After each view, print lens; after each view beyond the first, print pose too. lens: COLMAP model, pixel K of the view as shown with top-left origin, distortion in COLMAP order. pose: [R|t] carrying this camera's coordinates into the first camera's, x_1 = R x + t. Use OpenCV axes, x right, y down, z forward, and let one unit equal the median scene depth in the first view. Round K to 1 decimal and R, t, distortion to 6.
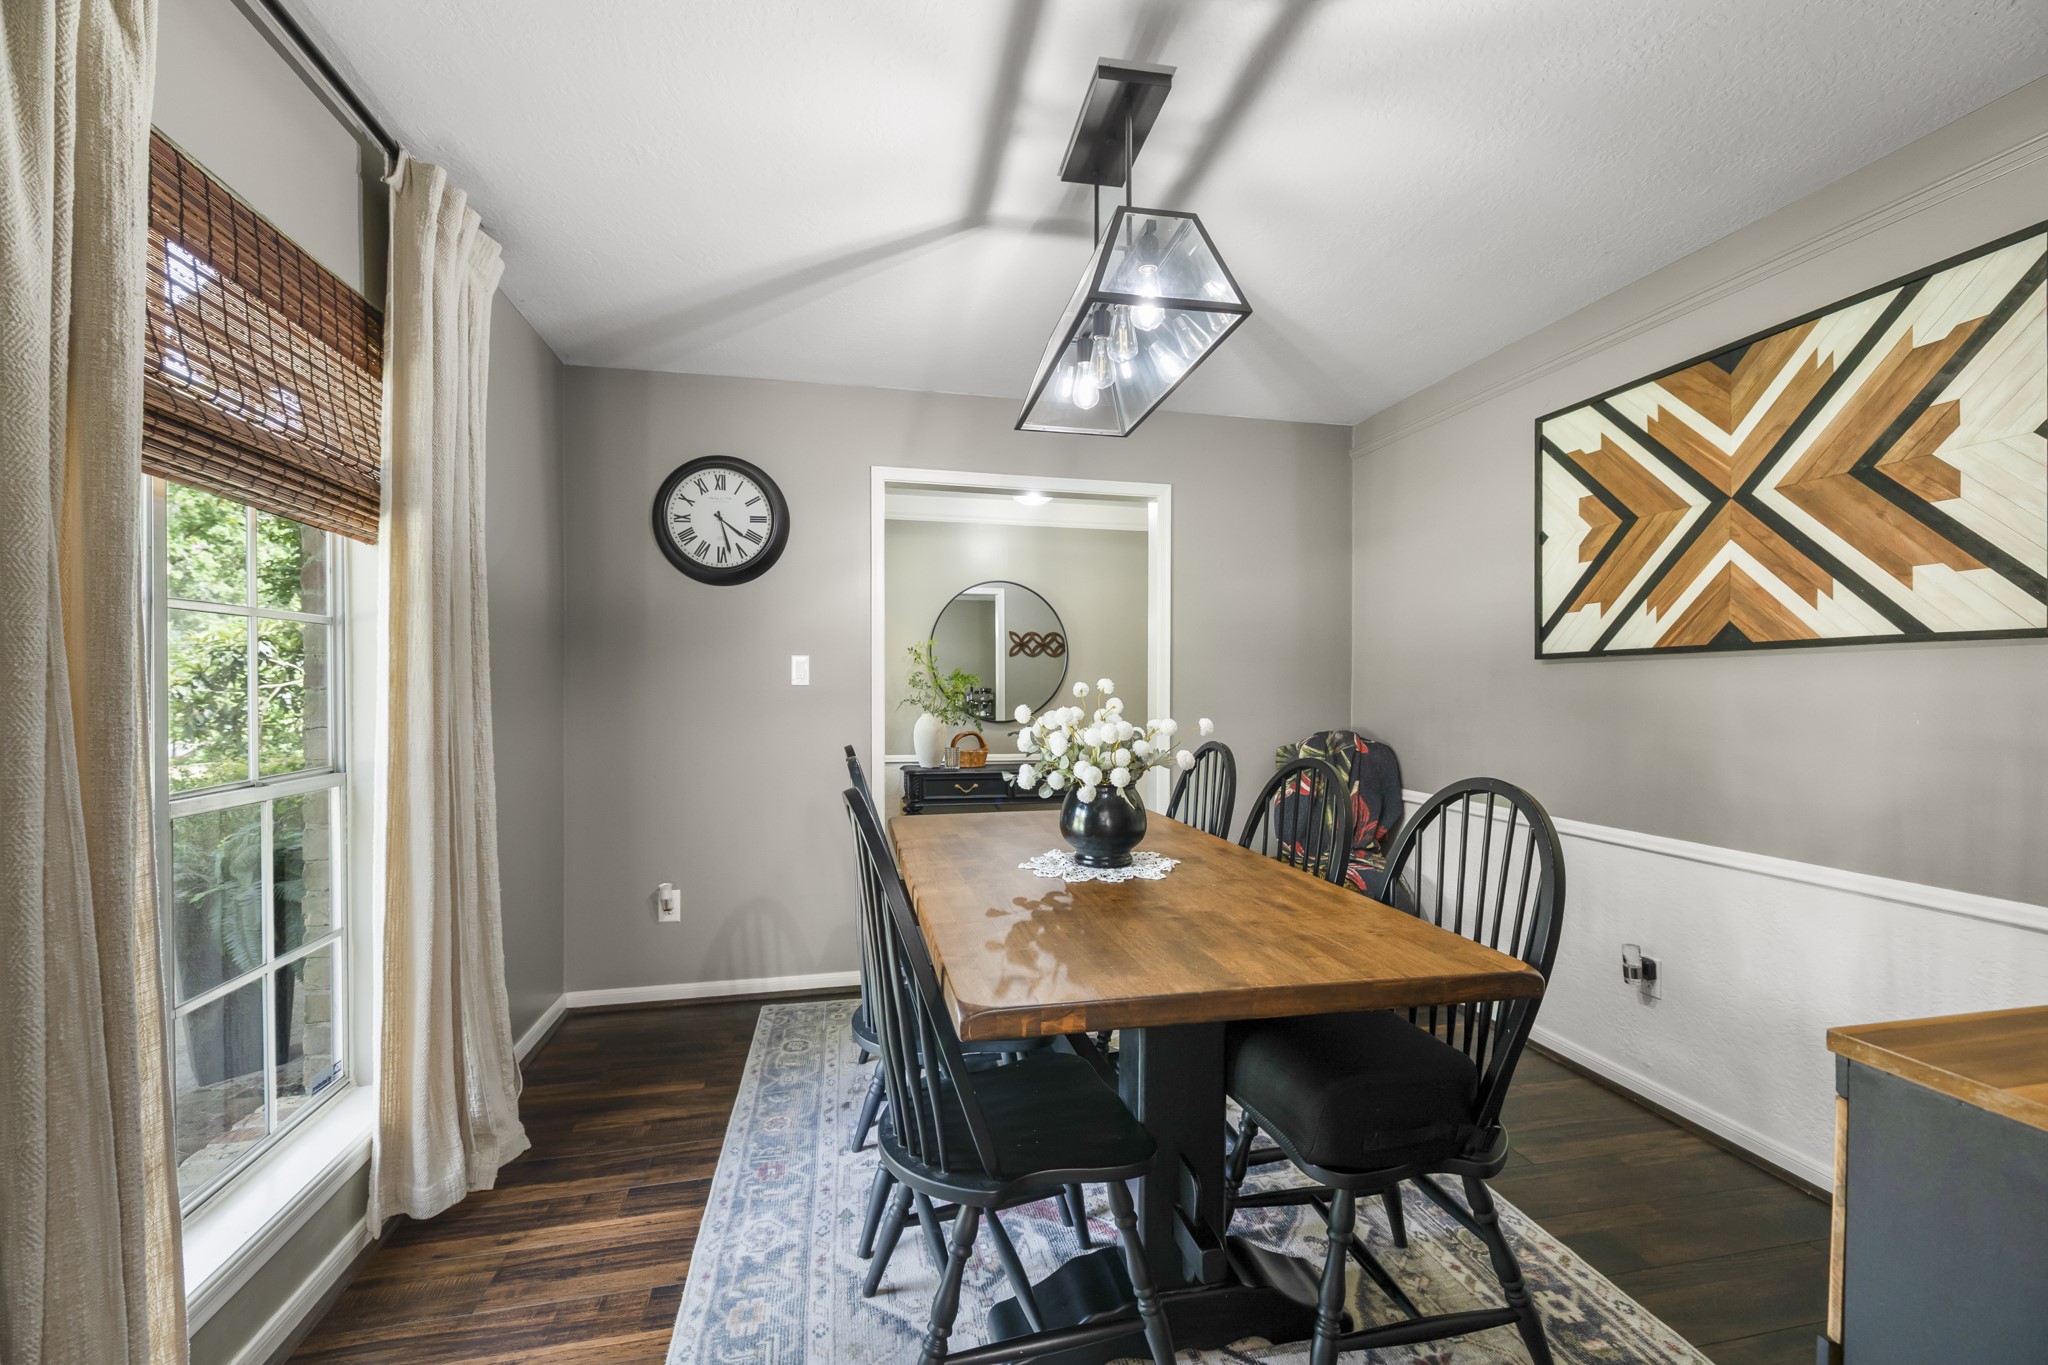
lens RADIAL K [[872.2, 0, 1030.1], [0, 872.2, 689.9], [0, 0, 1]] dist [-0.000635, 0.001376]
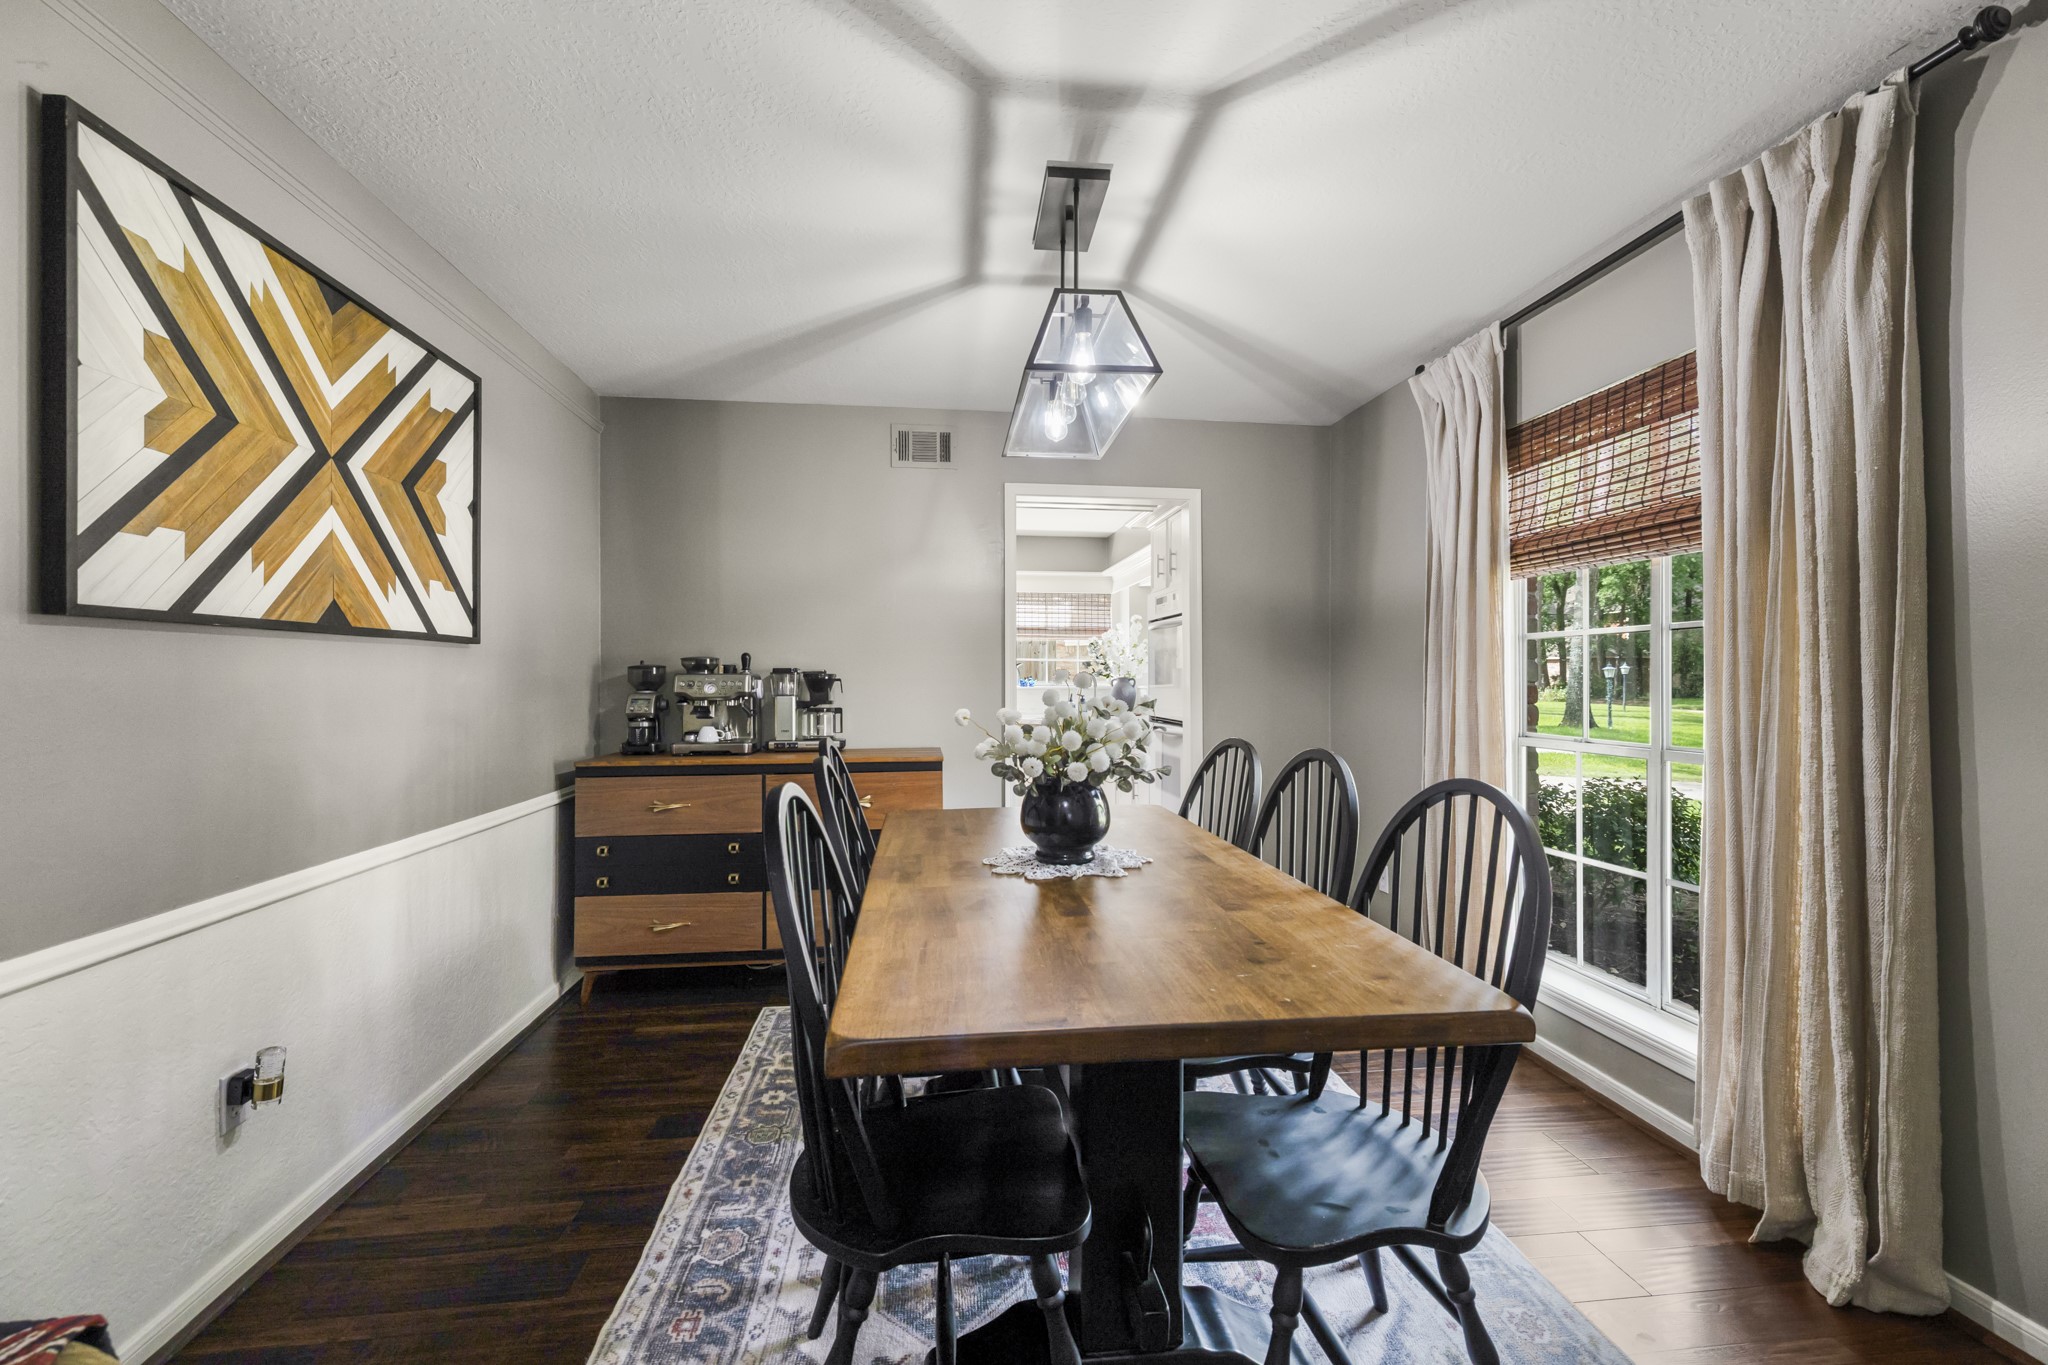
lens RADIAL K [[872.2, 0, 1036.1], [0, 872.2, 676.7], [0, 0, 1]] dist [-0.000635, 0.001376]
pose [[-0.995977, -0.002934, 0.089561, 0.026649], [-0.003071, 0.999994, -0.001384, -0.002809], [-0.089556, -0.001653, -0.995980, 1.798472]]
